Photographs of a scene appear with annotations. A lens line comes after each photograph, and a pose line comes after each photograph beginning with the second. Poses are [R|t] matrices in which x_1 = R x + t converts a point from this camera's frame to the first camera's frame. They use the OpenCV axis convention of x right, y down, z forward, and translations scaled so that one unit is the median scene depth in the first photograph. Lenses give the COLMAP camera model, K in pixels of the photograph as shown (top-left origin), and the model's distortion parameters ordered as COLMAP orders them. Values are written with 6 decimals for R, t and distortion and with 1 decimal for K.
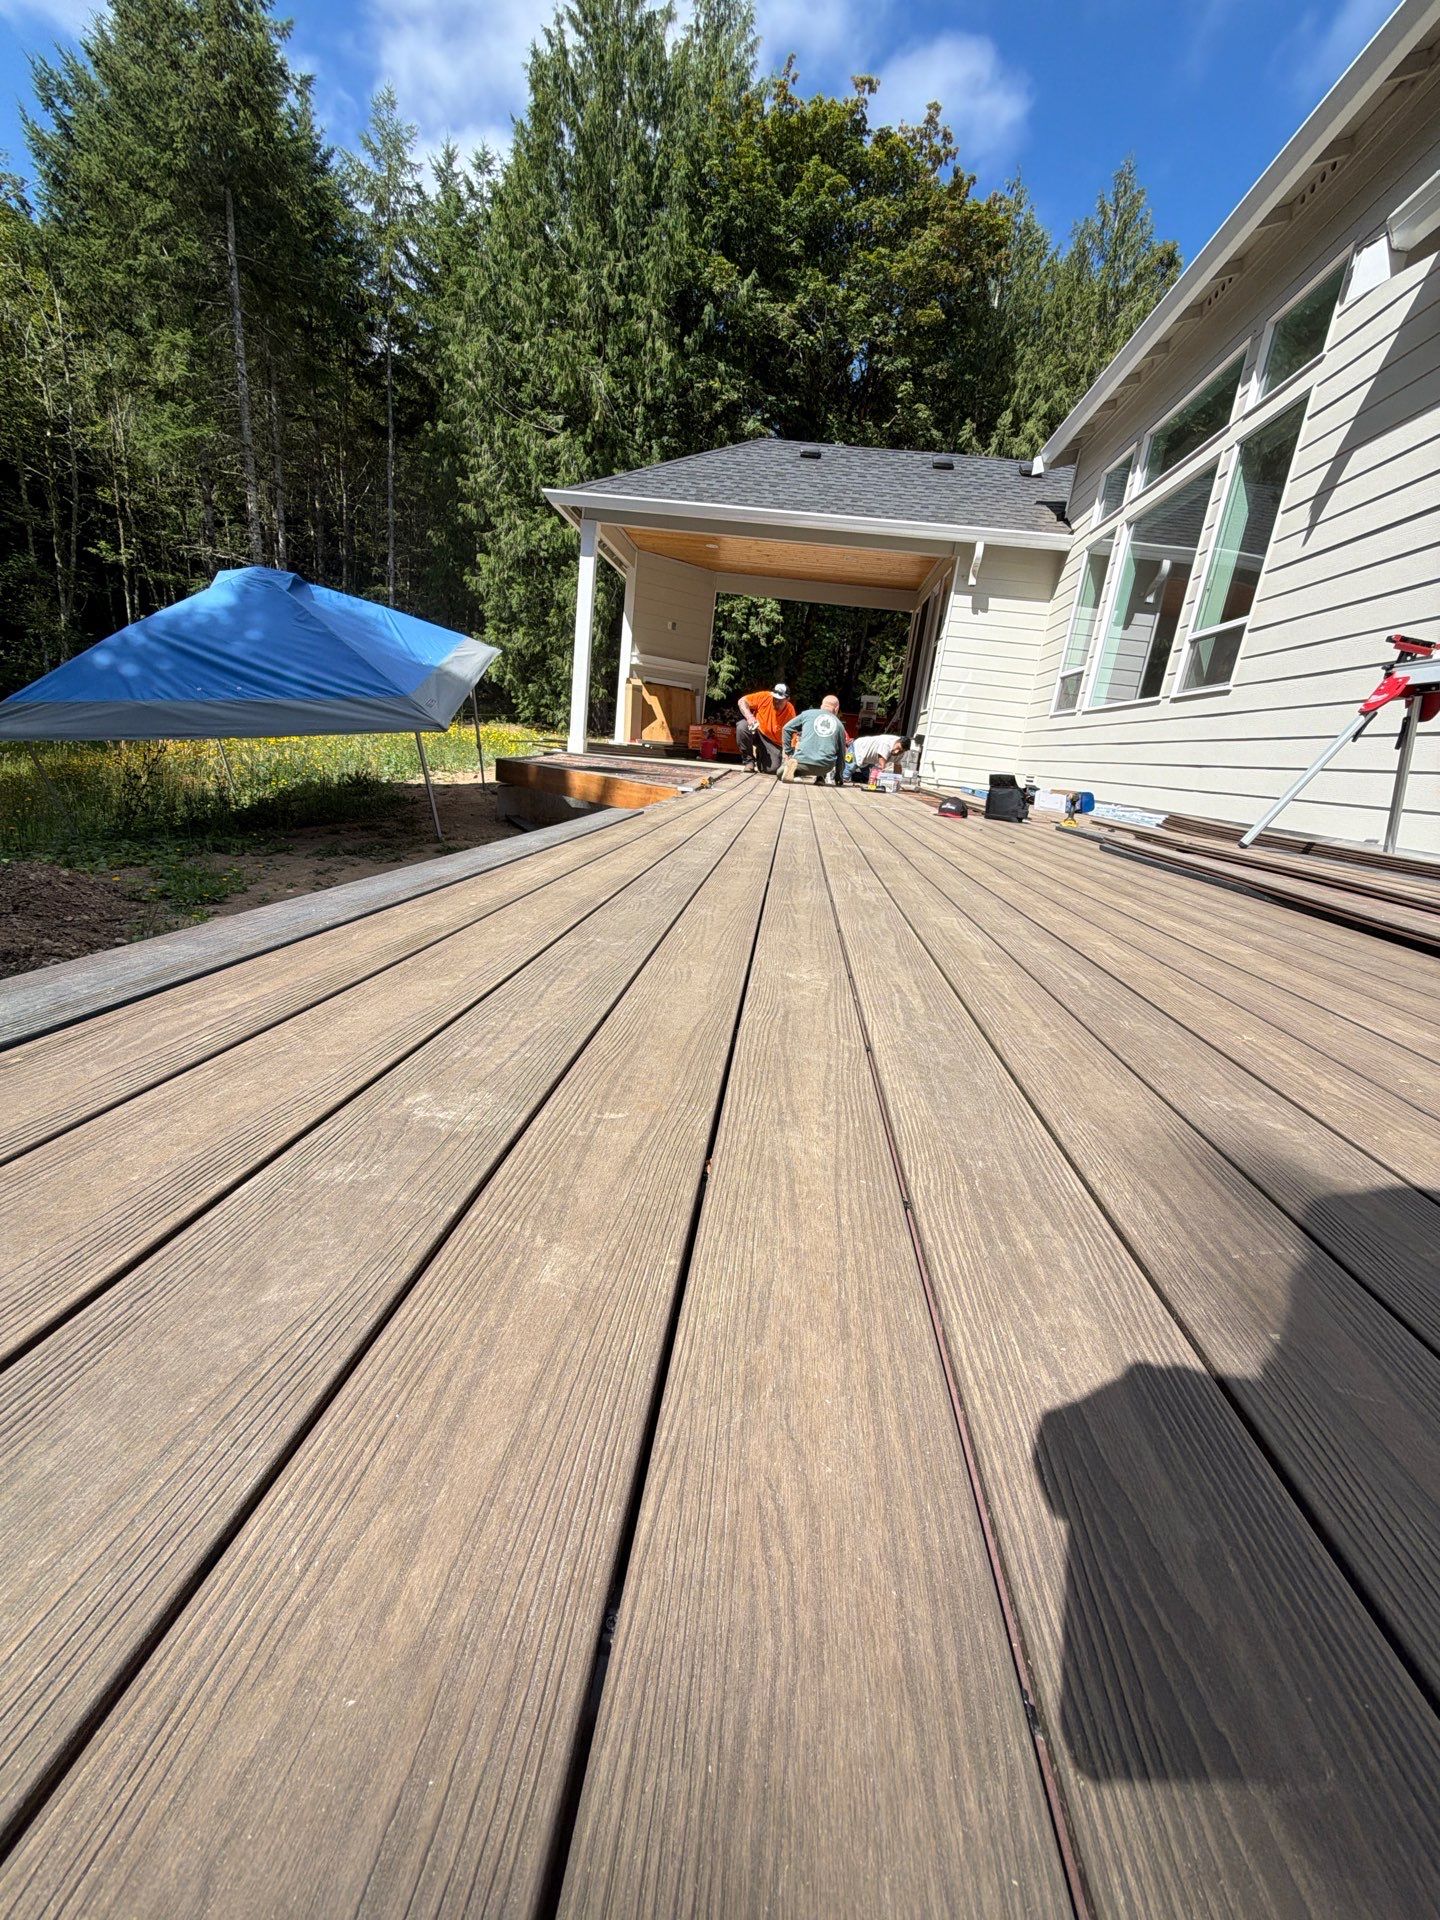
lens RADIAL K [[769.6, 0, 720.4], [0, 769.6, 960.6], [0, 0, 1]] dist [-0.002395, 0.001108]
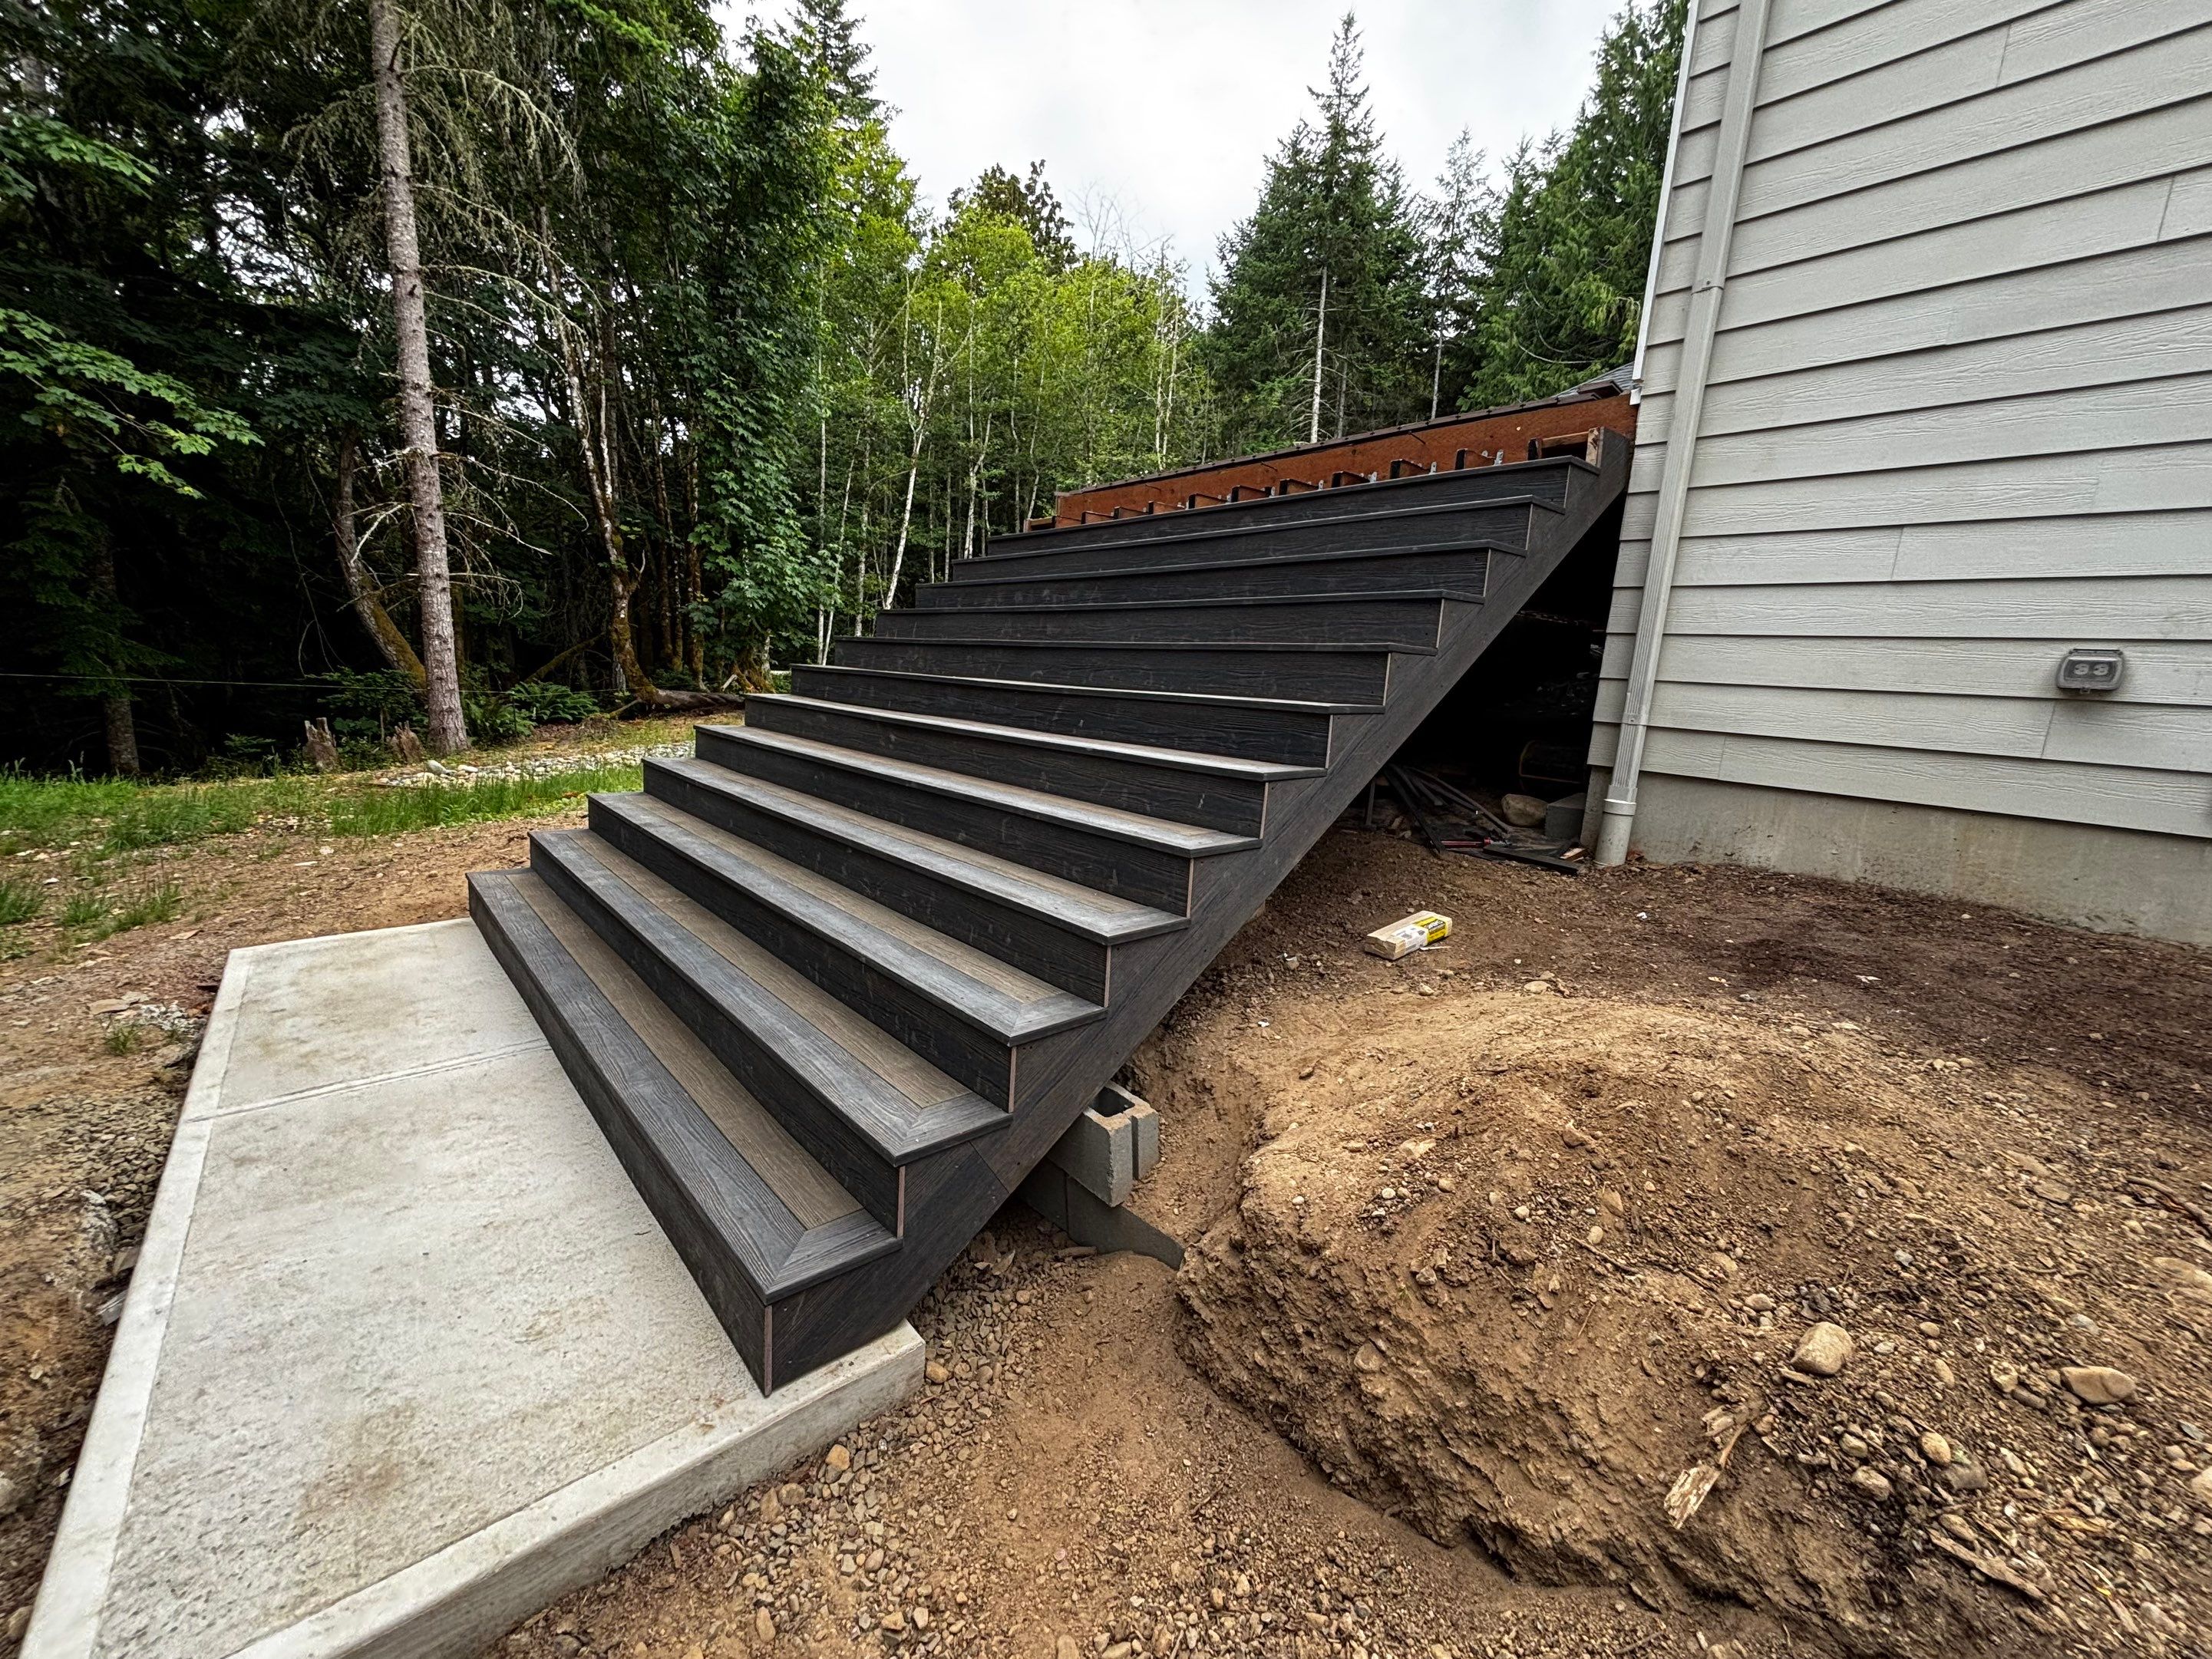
lens RADIAL K [[886.5, 0, 1107.5], [0, 886.5, 827.7], [0, 0, 1]] dist [-0.002395, 0.001108]
pose [[0.734229, 0.053032, -0.676827, 0.140632], [-0.155271, 0.983638, -0.091368, 0.119716], [0.660907, 0.172176, 0.730450, -0.164211]]
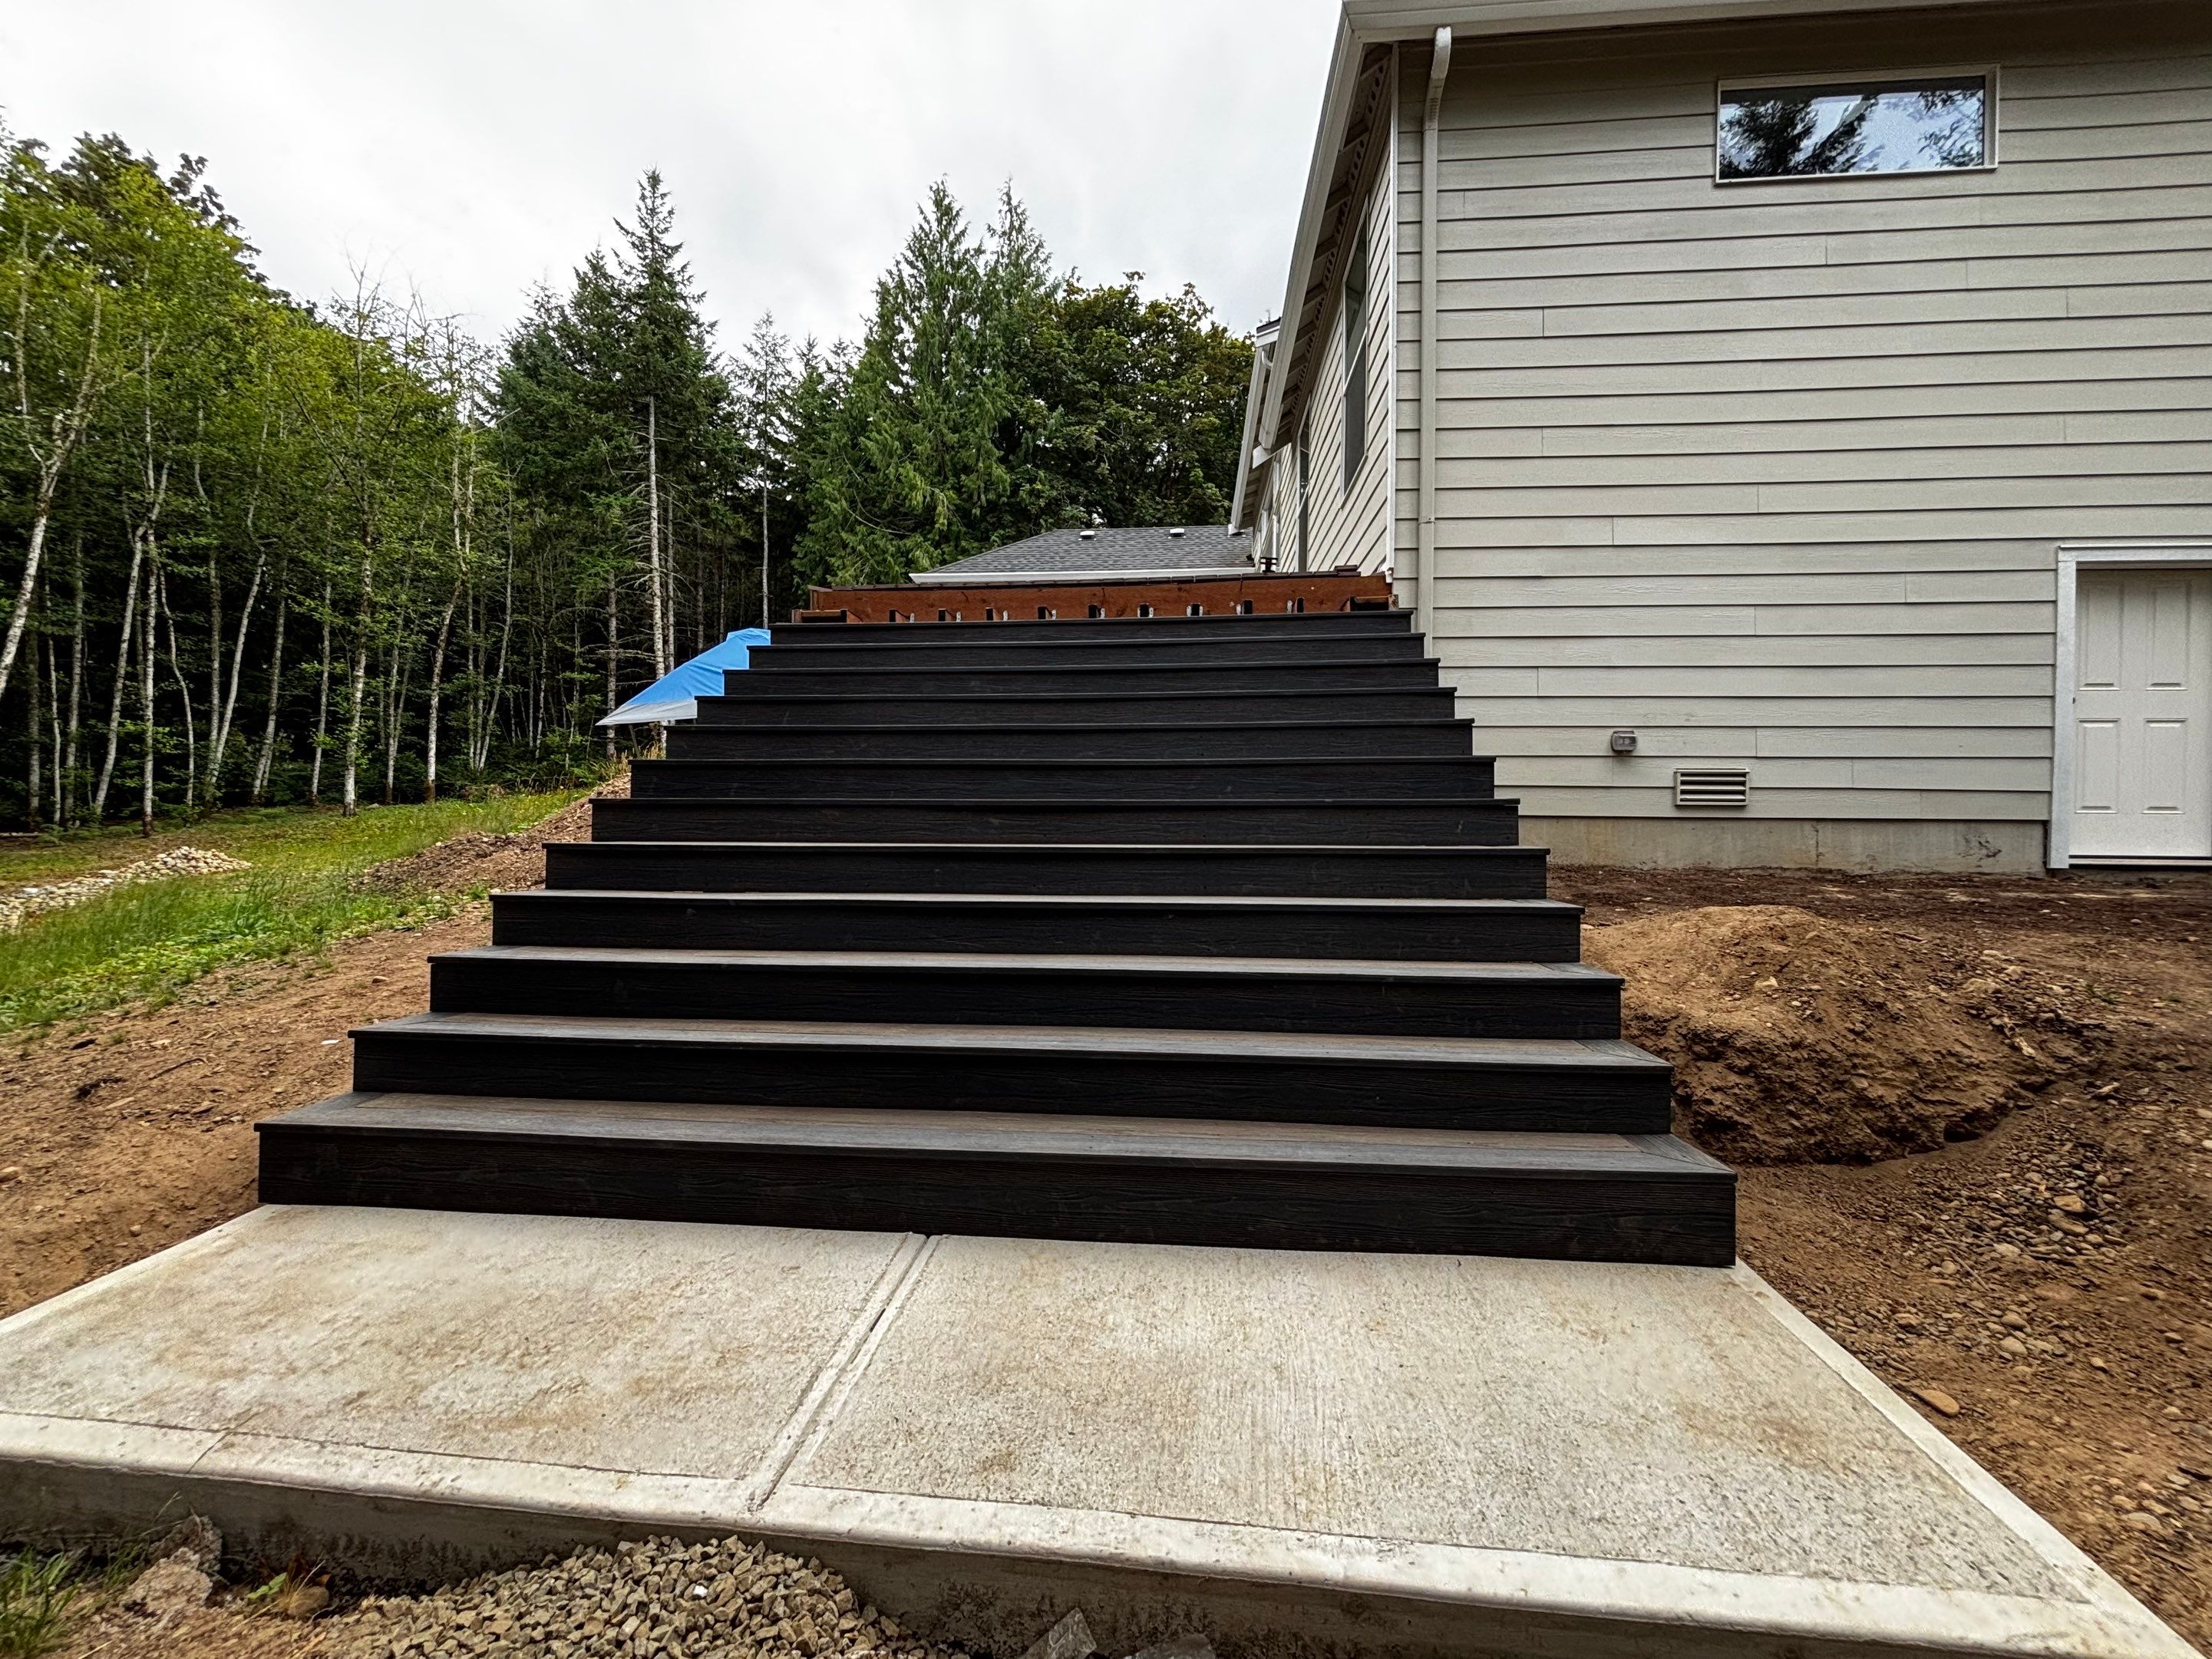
lens RADIAL K [[886.5, 0, 1110.4], [0, 886.5, 826.7], [0, 0, 1]] dist [-0.002395, 0.001108]
pose [[0.994516, -0.103836, 0.012486, 0.034002], [0.103577, 0.961372, -0.255020, 0.133851], [0.014477, 0.254915, 0.966855, -0.212207]]
